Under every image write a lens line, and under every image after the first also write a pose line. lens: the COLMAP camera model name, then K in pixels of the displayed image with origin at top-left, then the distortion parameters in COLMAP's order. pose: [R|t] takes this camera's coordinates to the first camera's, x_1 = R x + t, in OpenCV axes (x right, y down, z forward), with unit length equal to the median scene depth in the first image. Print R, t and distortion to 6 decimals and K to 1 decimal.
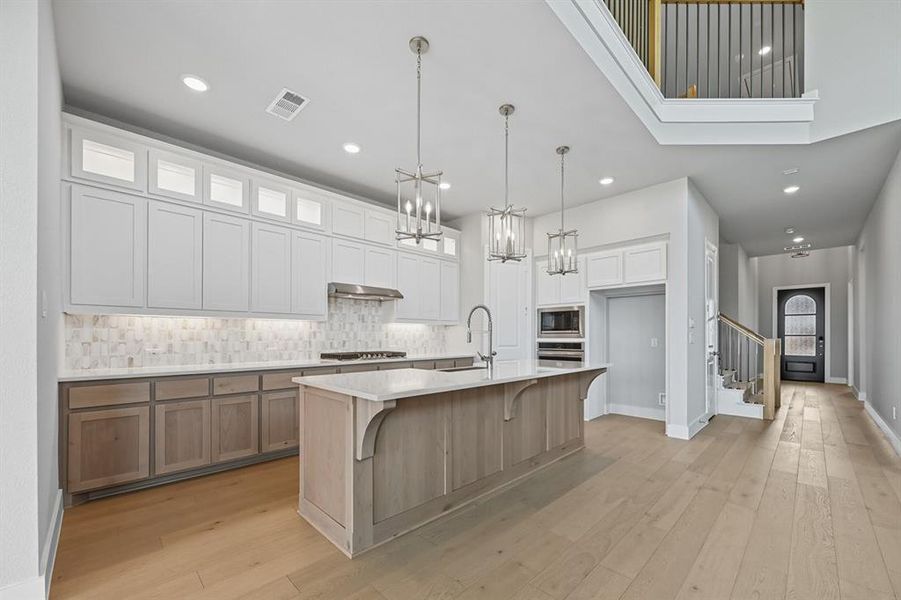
lens RADIAL K [[359.1, 0, 460.0], [0, 359.1, 336.5], [0, 0, 1]] dist [0.000614, -0.000079]
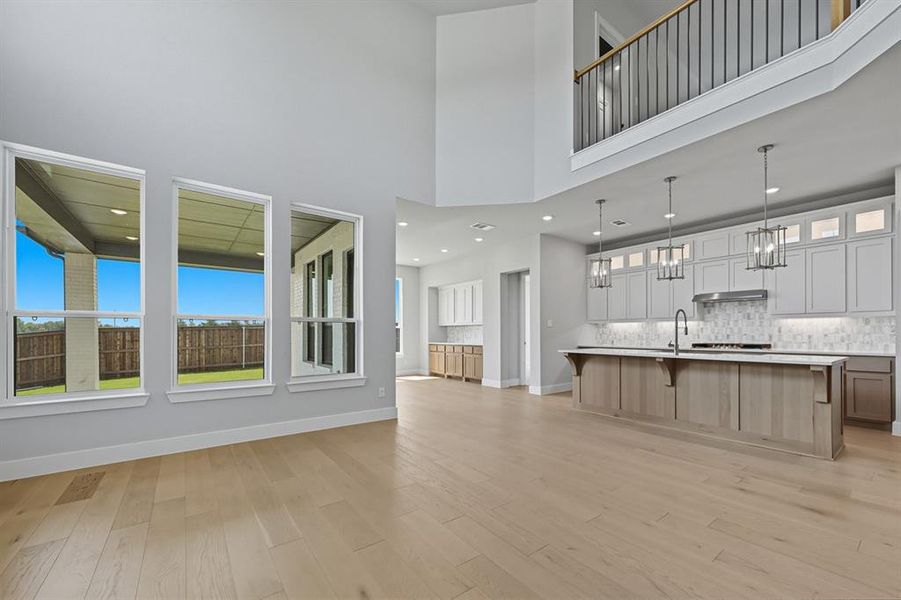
lens RADIAL K [[359.1, 0, 454.9], [0, 359.1, 331.7], [0, 0, 1]] dist [0.000614, -0.000079]
pose [[-0.151916, -0.005057, -0.988380, 1.140699], [0.000228, 0.999987, -0.005152, 0.008333], [0.988393, -0.001008, -0.151913, 0.226241]]
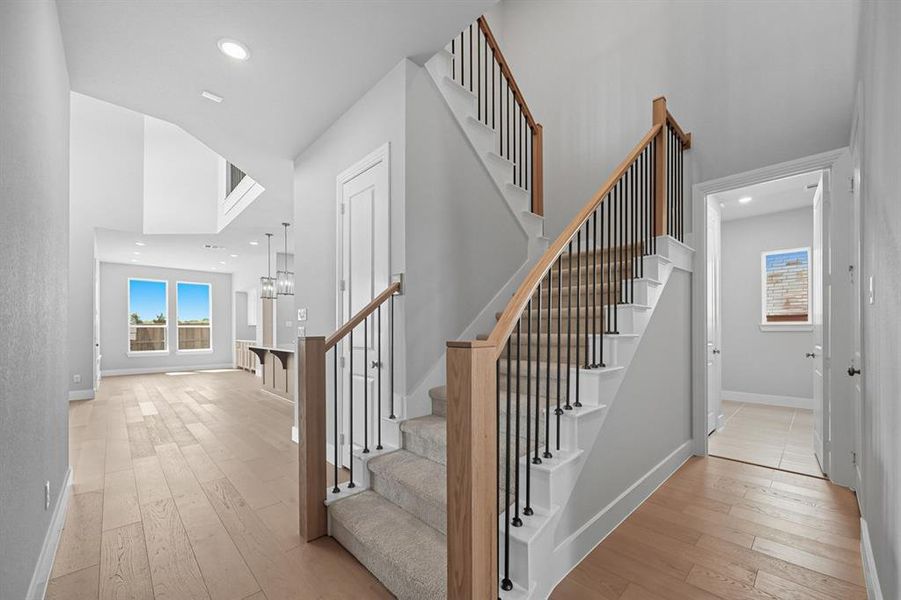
lens RADIAL K [[357.2, 0, 458.3], [0, 357.2, 328.1], [0, 0, 1]] dist [-0.002797, -0.000126]
pose [[-0.024007, -0.009261, -0.999669, 1.454441], [0.002960, 0.999952, -0.009335, 0.006409], [0.999707, -0.003183, -0.023978, 1.357825]]
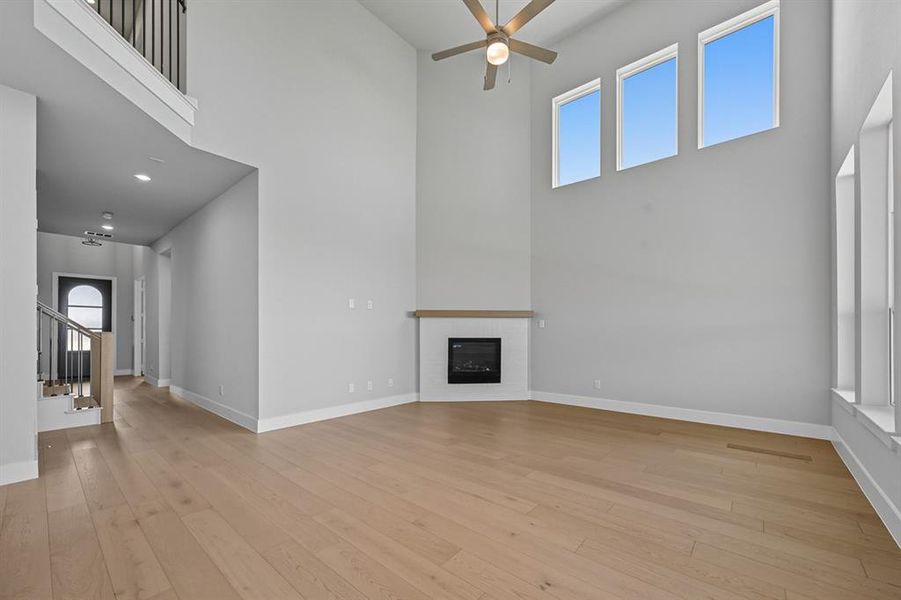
lens RADIAL K [[359.1, 0, 455.8], [0, 359.1, 331.9], [0, 0, 1]] dist [0.000614, -0.000079]
pose [[-0.069126, -0.002362, 0.997605, -0.104767], [-0.001735, 0.999996, 0.002247, 0.003564], [-0.997606, -0.001576, -0.069130, 0.232393]]
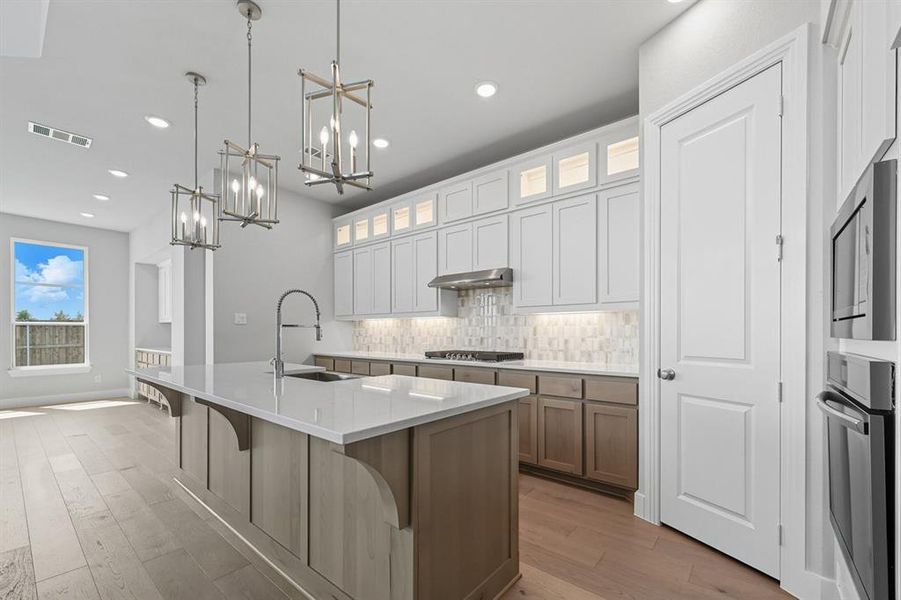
lens RADIAL K [[374.7, 0, 455.9], [0, 374.7, 331.6], [0, 0, 1]] dist [-0.000018, 0.000052]
pose [[0.086717, -0.004634, -0.996222, 0.590077], [-0.002363, 0.999985, -0.004858, 0.001960], [0.996230, 0.002776, 0.086705, 0.880666]]
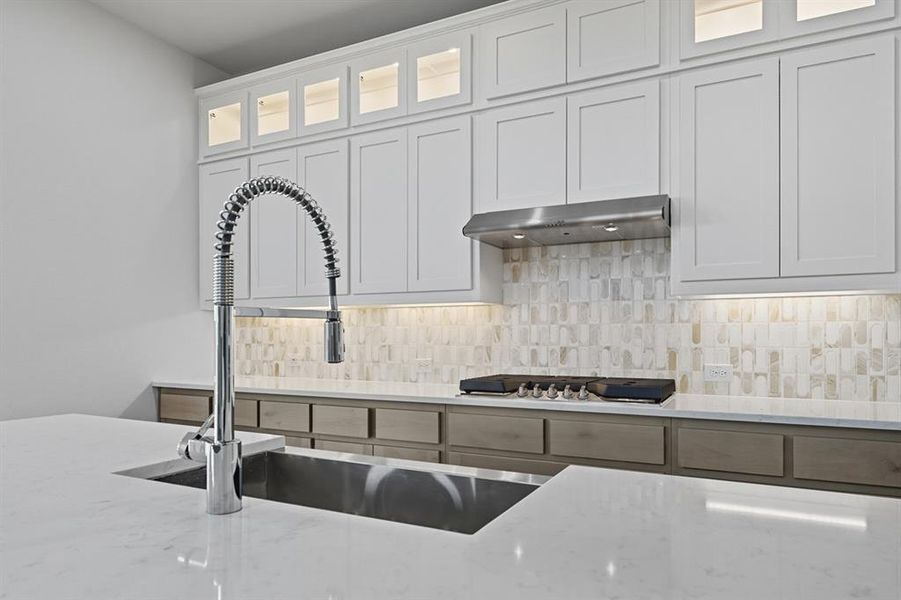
lens RADIAL K [[575.7, 0, 458.1], [0, 575.7, 335.0], [0, 0, 1]] dist [-0.004466, 0.001812]
pose [[0.302729, -0.005465, -0.953061, 0.278459], [-0.001842, 0.999978, -0.006319, 0.002094], [0.953075, 0.003668, 0.302713, 0.701038]]
